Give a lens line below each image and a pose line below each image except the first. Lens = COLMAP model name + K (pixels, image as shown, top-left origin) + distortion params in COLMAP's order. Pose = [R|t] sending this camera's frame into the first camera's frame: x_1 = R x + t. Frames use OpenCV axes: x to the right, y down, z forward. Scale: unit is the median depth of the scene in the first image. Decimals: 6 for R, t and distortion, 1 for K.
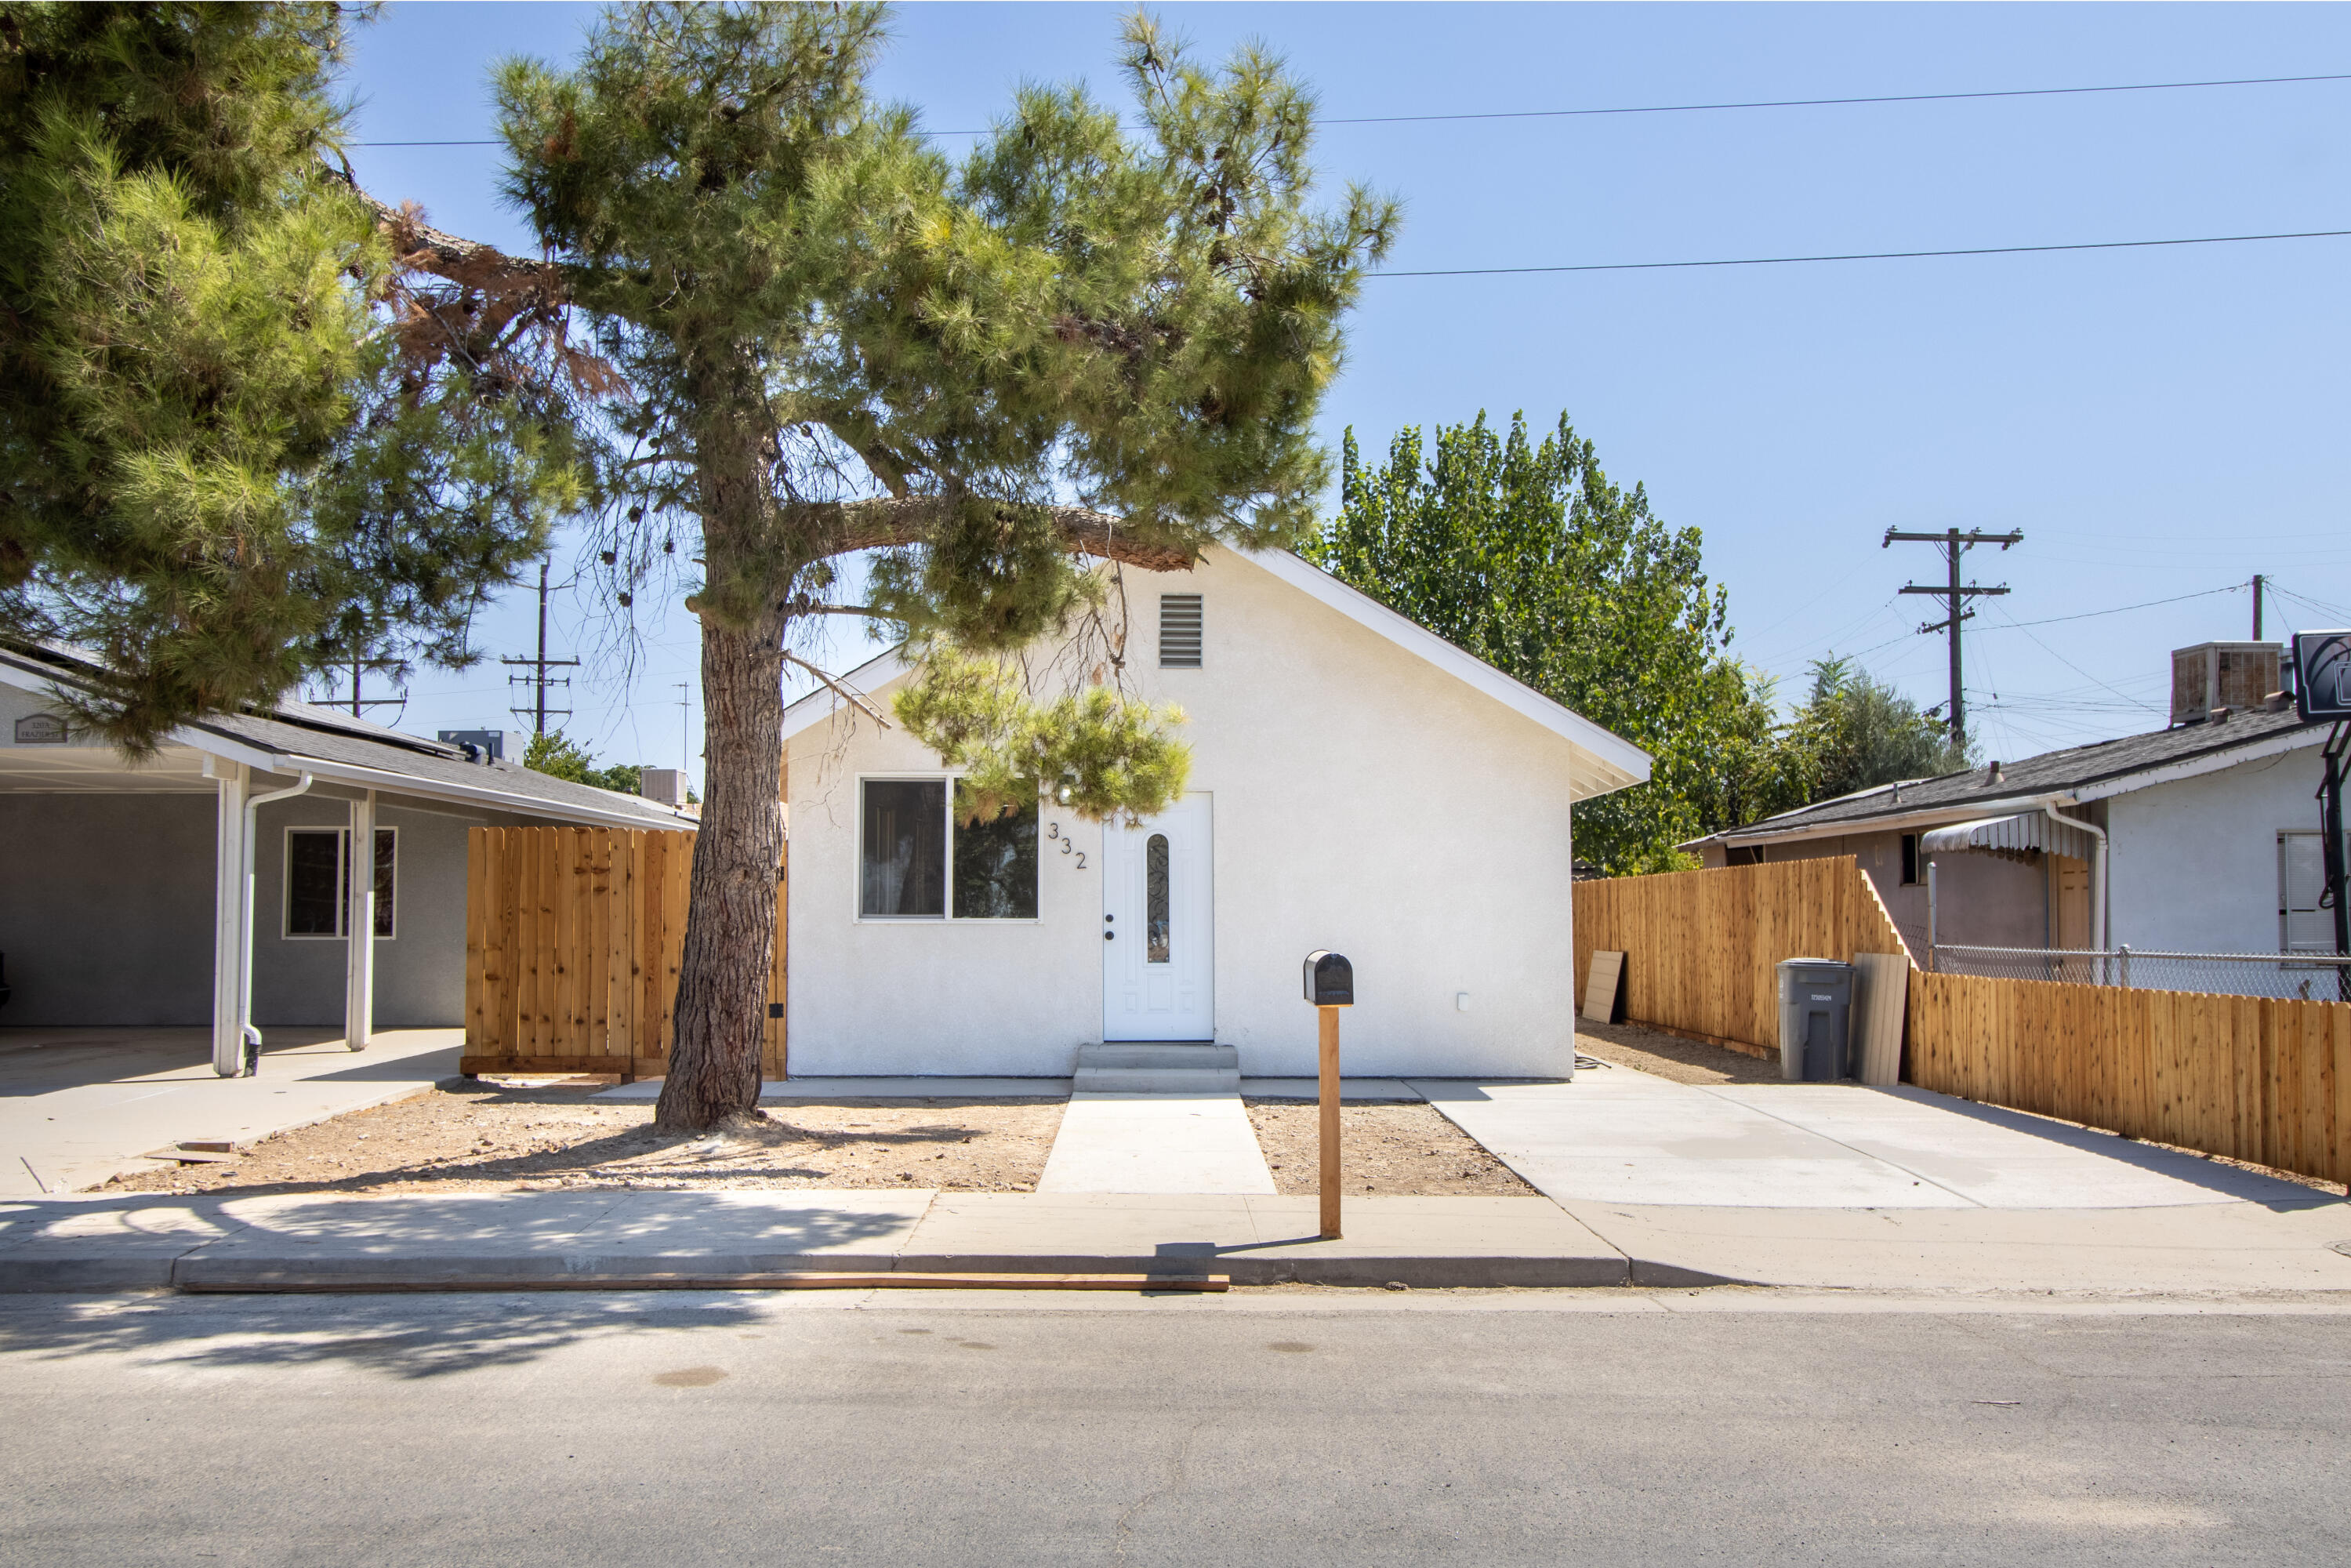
lens RADIAL K [[2162.6, 0, 1175.5], [0, 2162.6, 784.0], [0, 0, 1]] dist [0.020106, 0.001539]
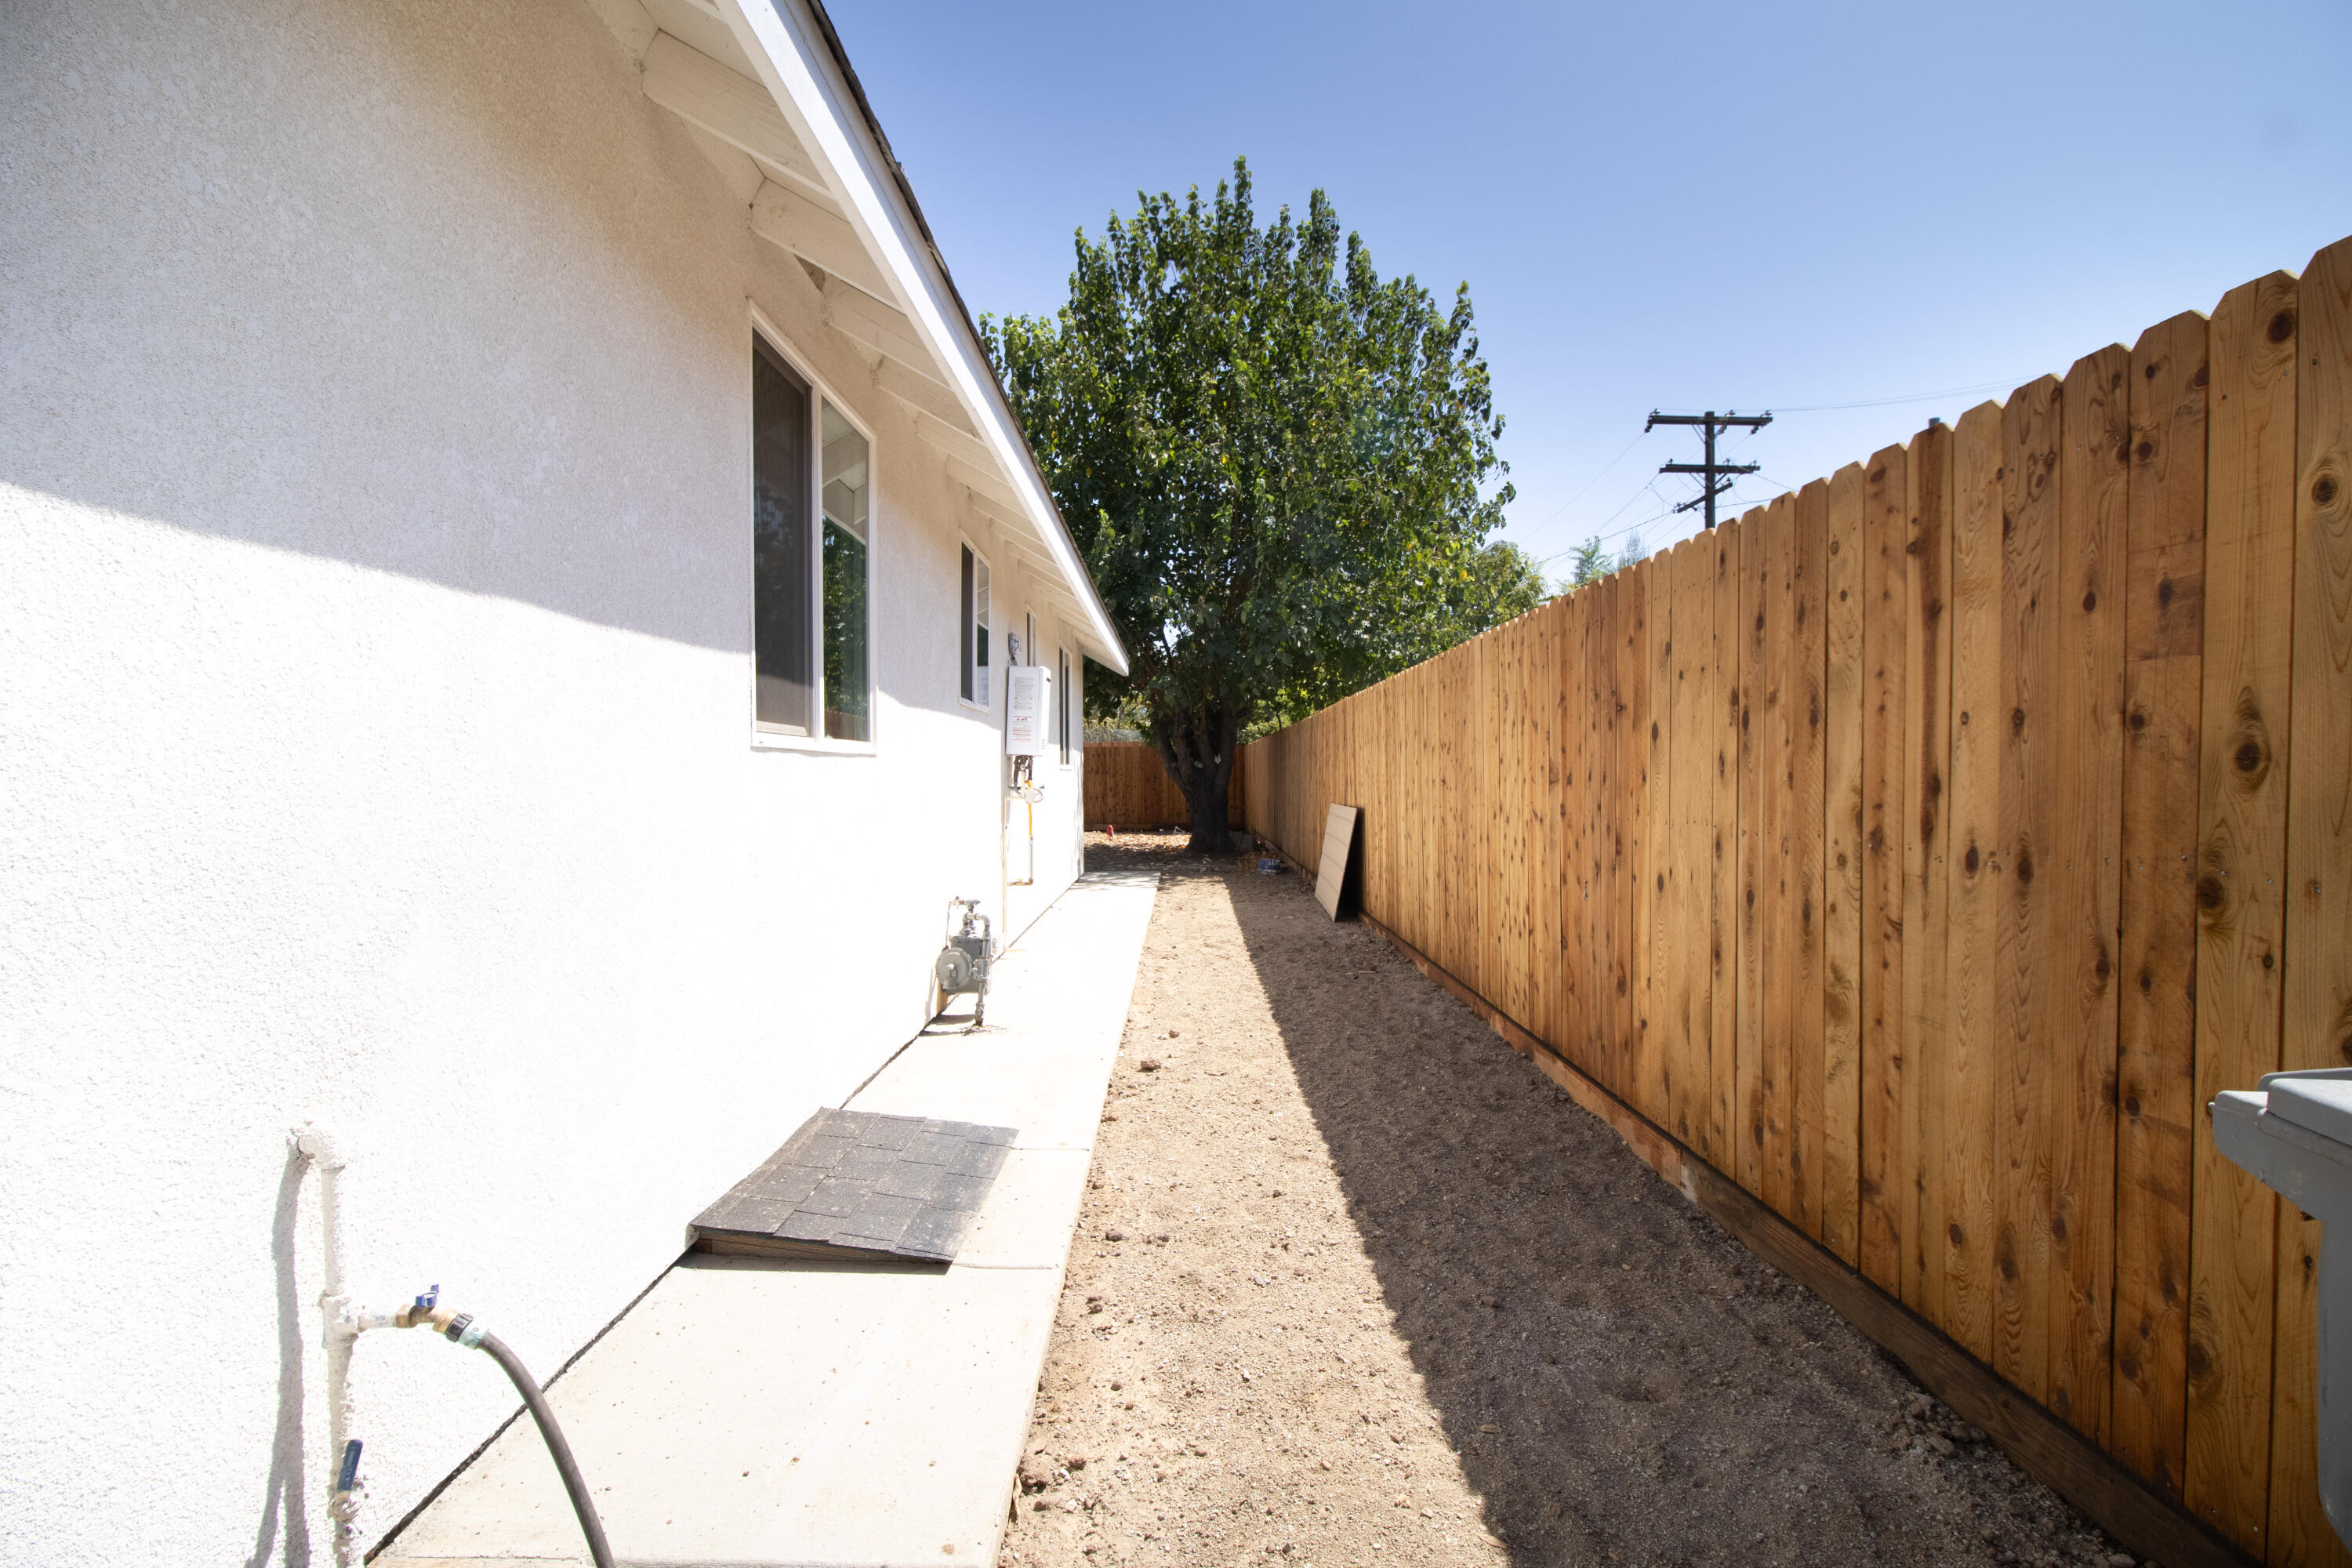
lens RADIAL K [[1101.7, 0, 1234.8], [0, 1101.7, 785.3], [0, 0, 1]] dist [-0.000871, -0.012438]
pose [[0.999804, -0.008263, 0.017984, 0.251611], [0.006967, 0.997454, 0.070967, 0.072587], [-0.018525, -0.070828, 0.997316, 1.034694]]
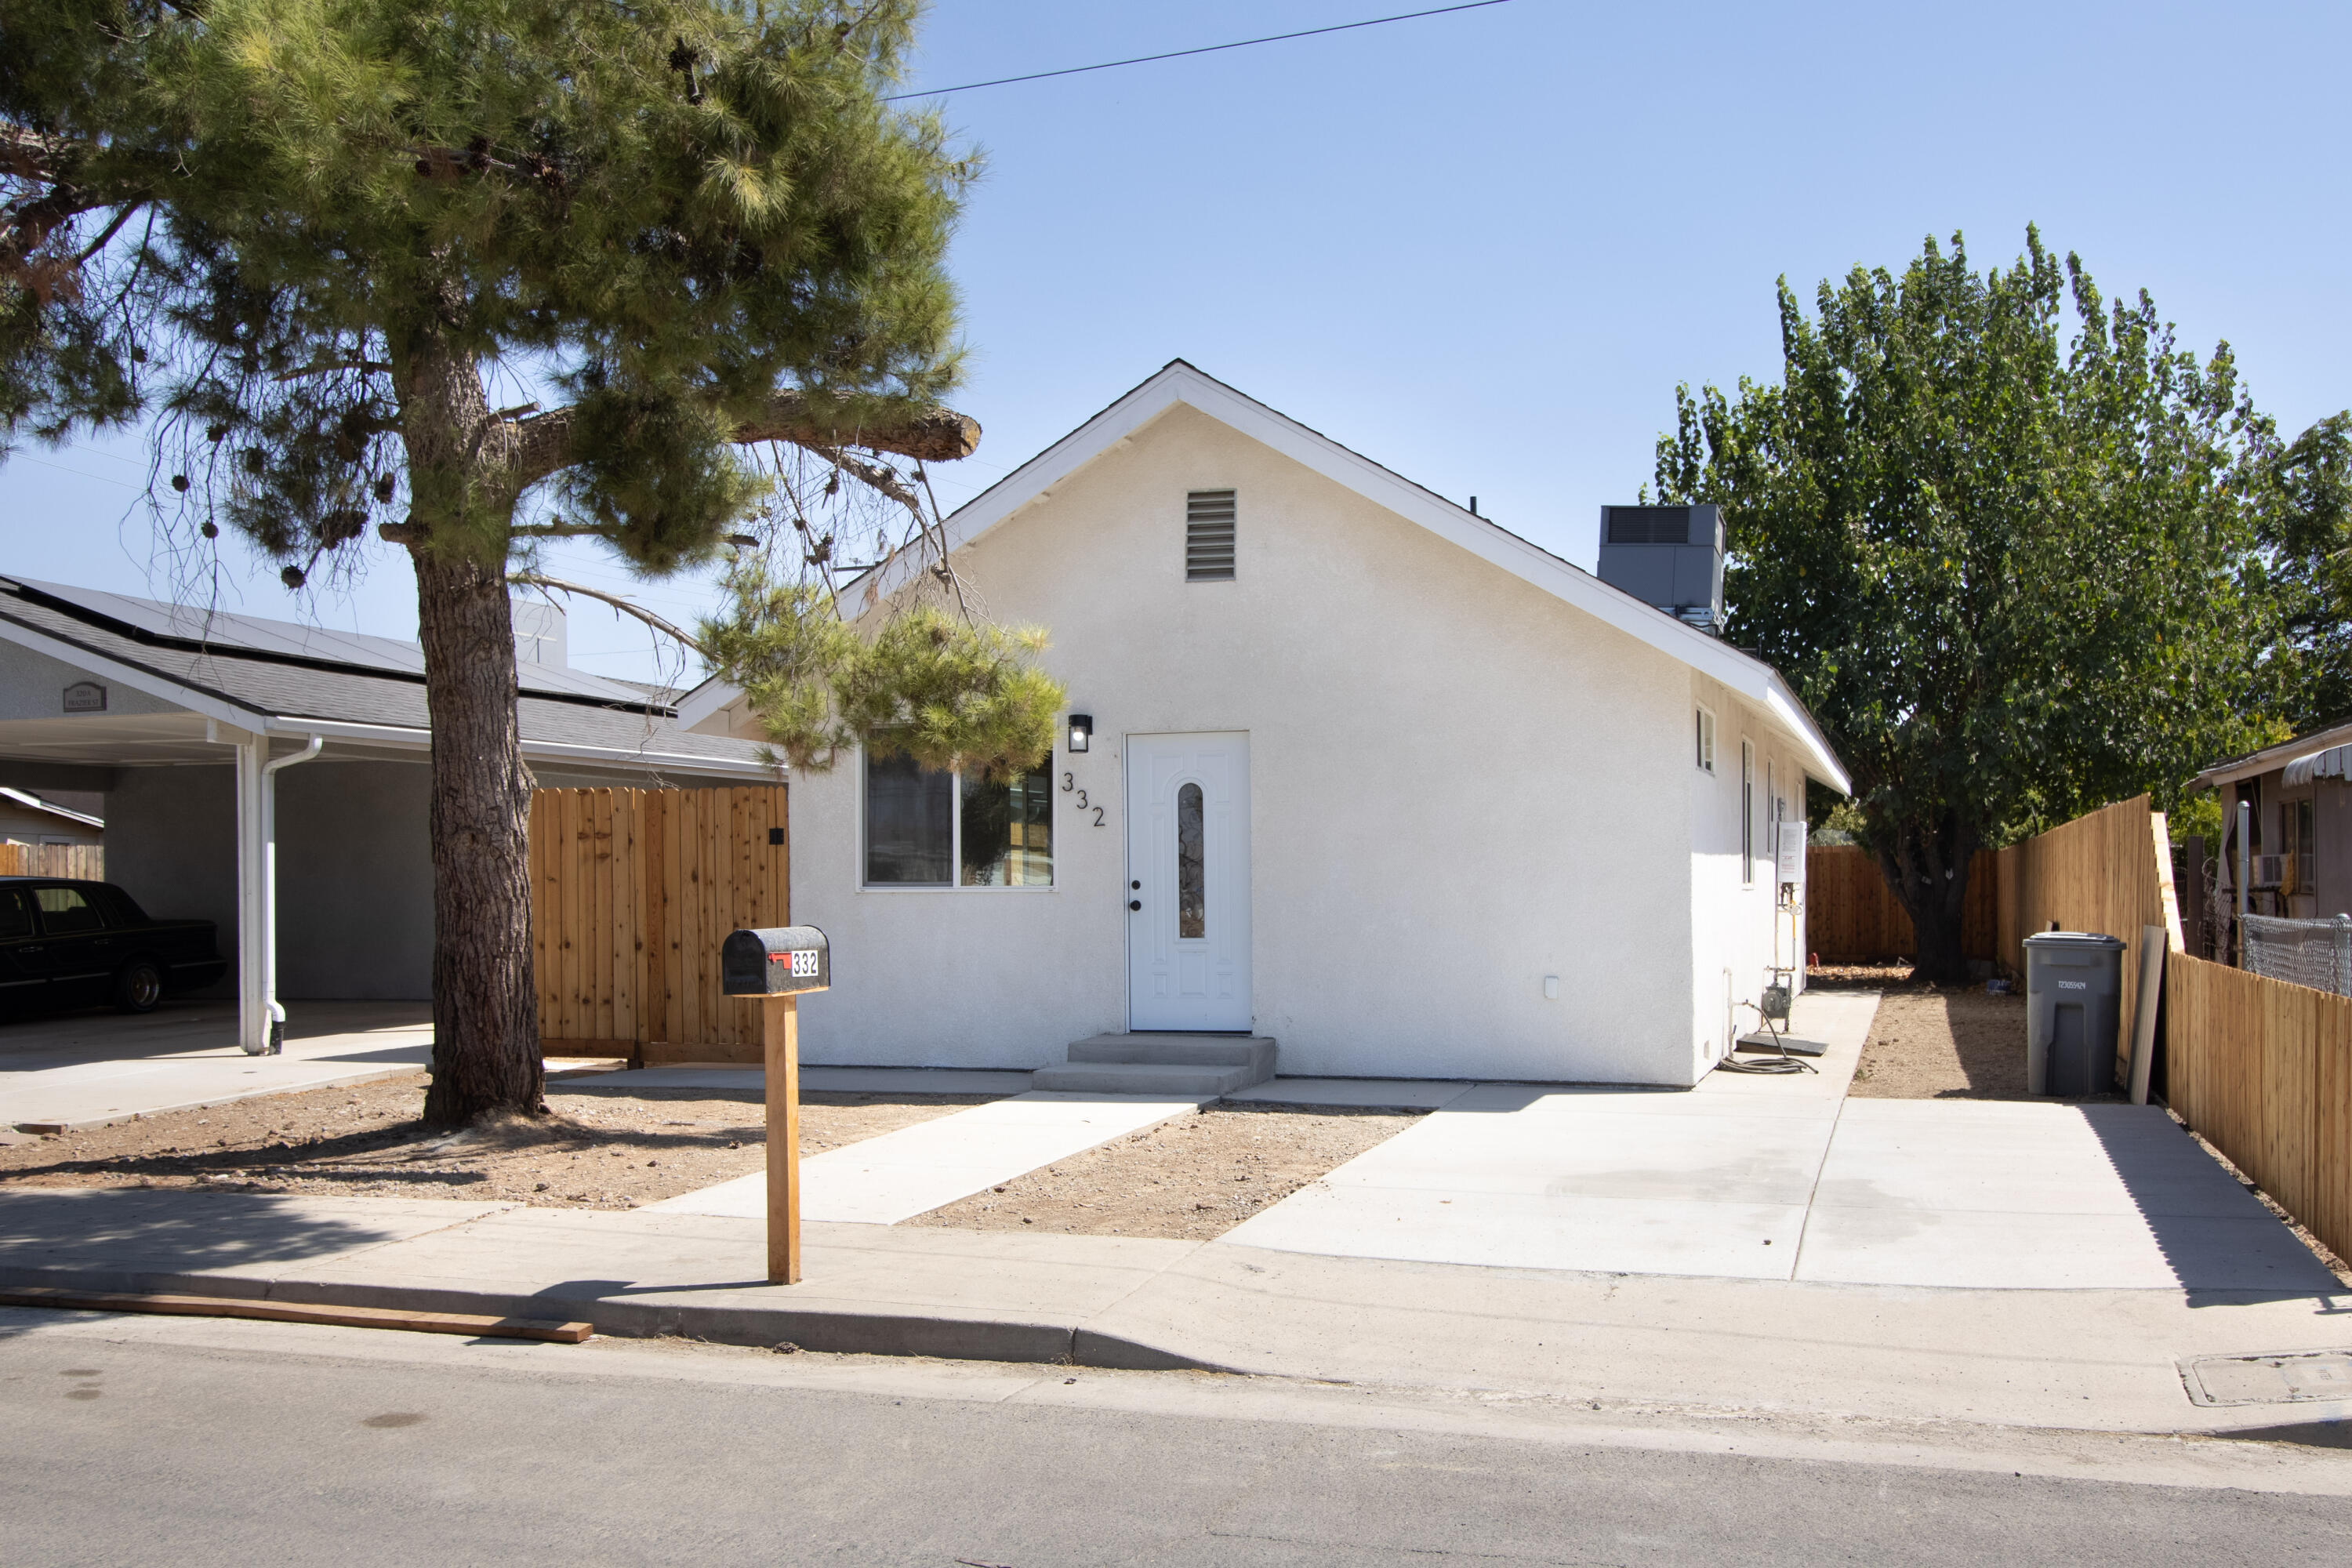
lens RADIAL K [[2423.0, 0, 1173.0], [0, 2423.0, 886.5], [0, 0, 1]] dist [0.010173, 0.005072]
pose [[0.946633, -0.005658, -0.322264, 0.287349], [0.025932, 0.997941, 0.058656, 0.008052], [0.321268, -0.063883, 0.944831, 0.118693]]
